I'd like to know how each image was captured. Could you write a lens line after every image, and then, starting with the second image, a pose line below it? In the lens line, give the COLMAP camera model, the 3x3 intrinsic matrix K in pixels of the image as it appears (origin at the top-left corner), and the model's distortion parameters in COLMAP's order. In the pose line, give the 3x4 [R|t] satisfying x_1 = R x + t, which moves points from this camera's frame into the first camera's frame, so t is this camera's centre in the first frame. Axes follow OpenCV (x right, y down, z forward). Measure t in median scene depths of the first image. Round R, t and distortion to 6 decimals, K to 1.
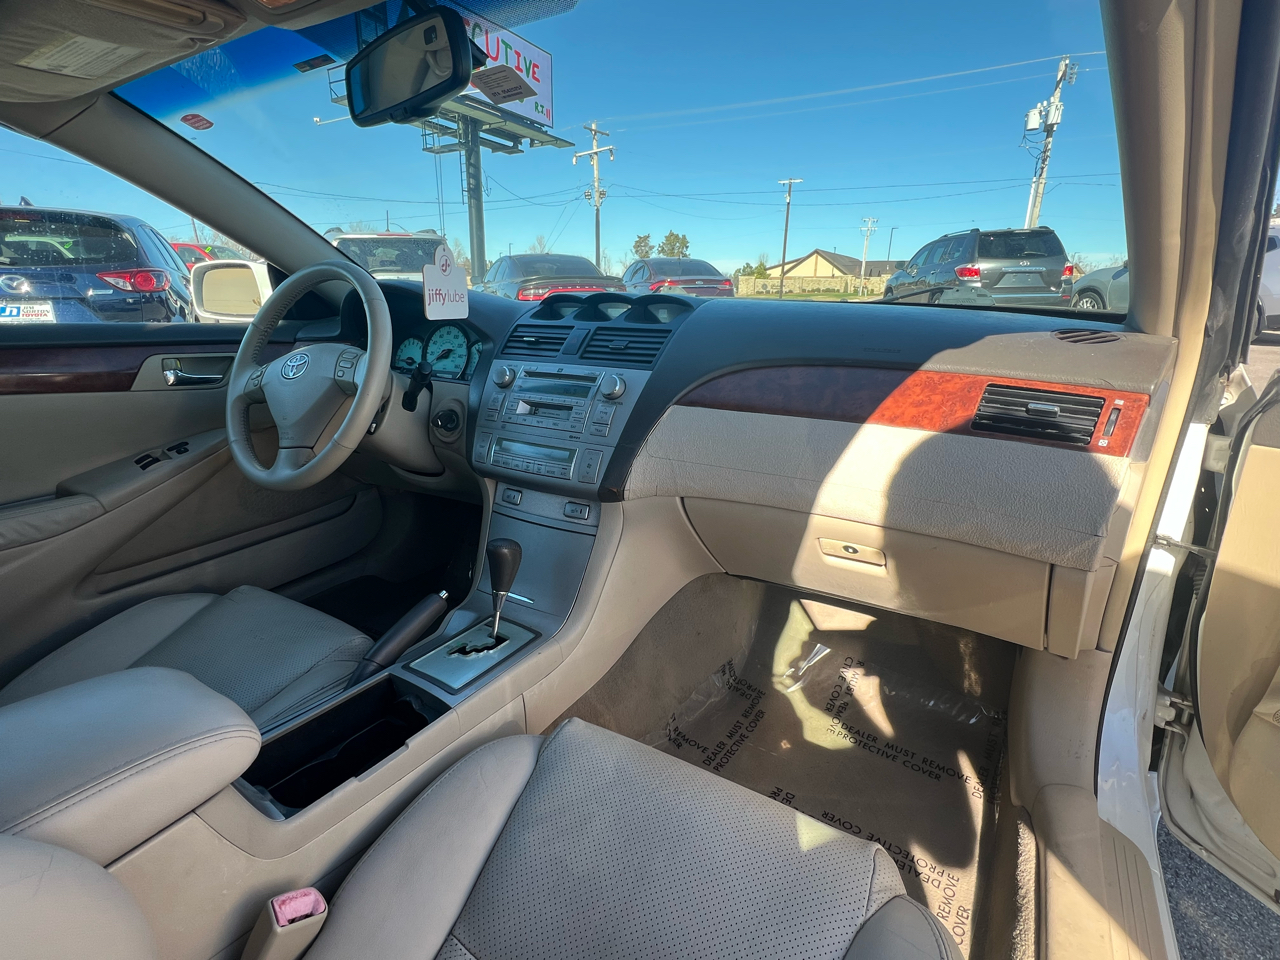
lens RADIAL K [[616.5, 0, 644.6], [0, 616.5, 483.5], [0, 0, 1]] dist [-0.012936, 0.001108]
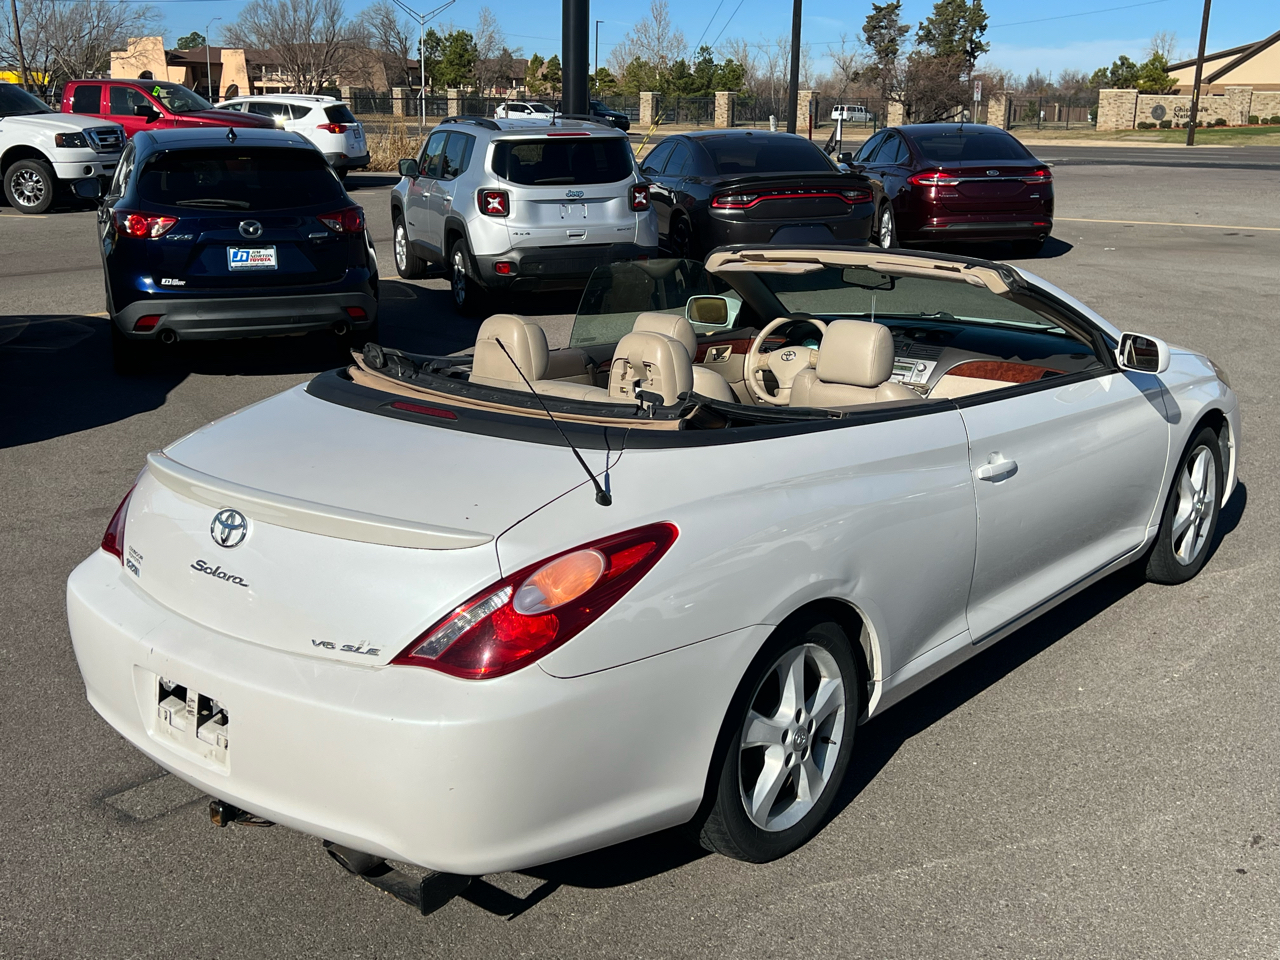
lens RADIAL K [[1358.9, 0, 635.7], [0, 1358.9, 473.8], [0, 0, 1]] dist [0.045716, 0.000000]
pose [[0.984996, 0.039053, -0.168100, -0.006697], [-0.047037, 0.997933, -0.043782, 0.016587], [0.166043, 0.051033, 0.984797, -0.132740]]
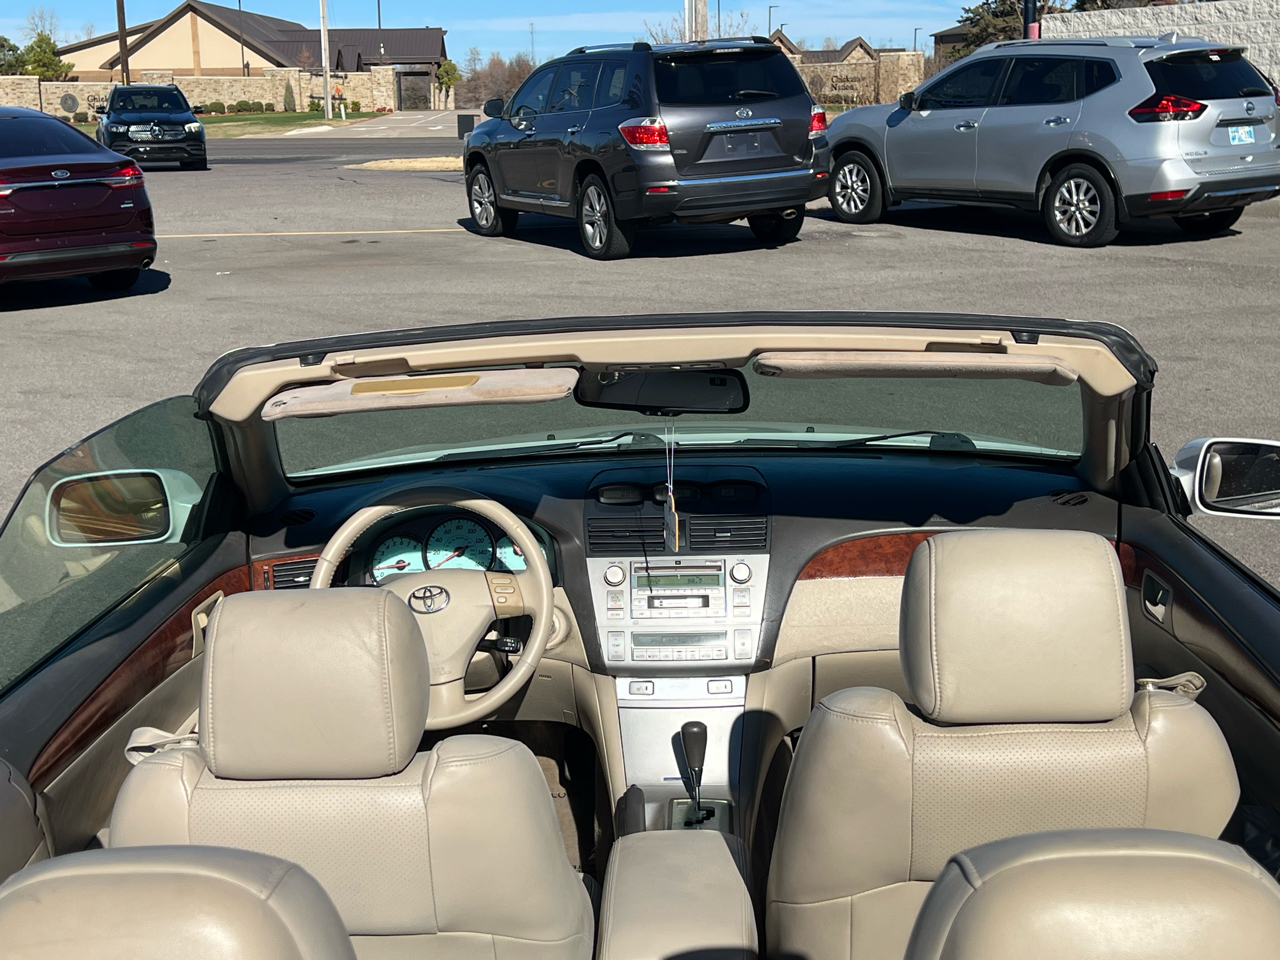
lens RADIAL K [[1716.7, 0, 633.9], [0, 1716.7, 467.0], [0, 0, 1]] dist [-0.010249, 0.000000]
pose [[0.875286, -0.129749, 0.465876, -0.043883], [0.172911, 0.983620, -0.050920, -0.005395], [-0.451638, 0.125124, 0.883384, -0.048456]]
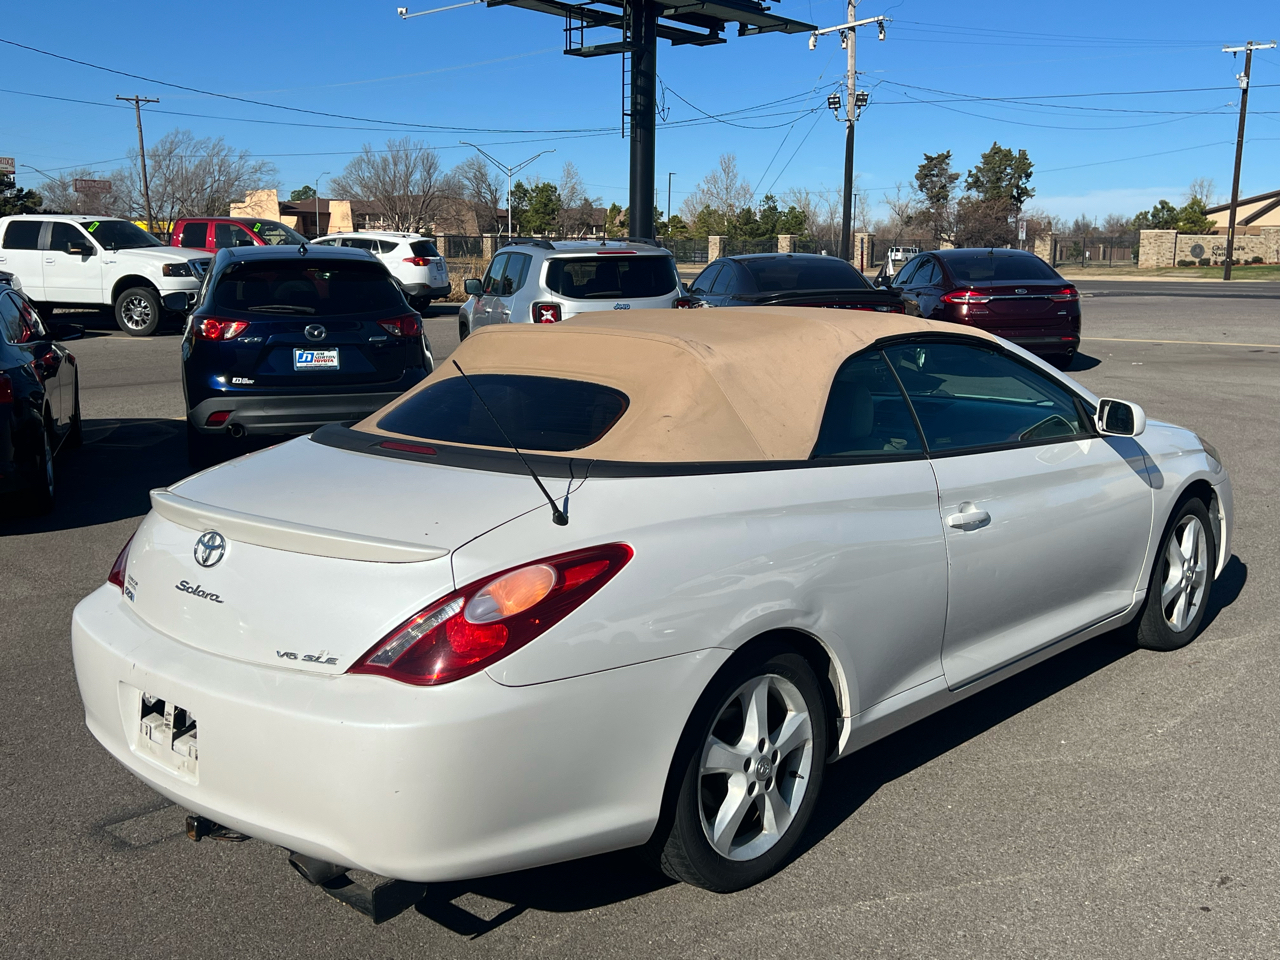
lens RADIAL K [[1282.9, 0, 645.6], [0, 1282.9, 475.4], [0, 0, 1]] dist [0.047711, 0.000000]
pose [[0.976012, 0.028277, -0.215872, 0.000864], [-0.057448, 0.989838, -0.130081, 0.022459], [0.210000, 0.139362, 0.967718, -0.129583]]
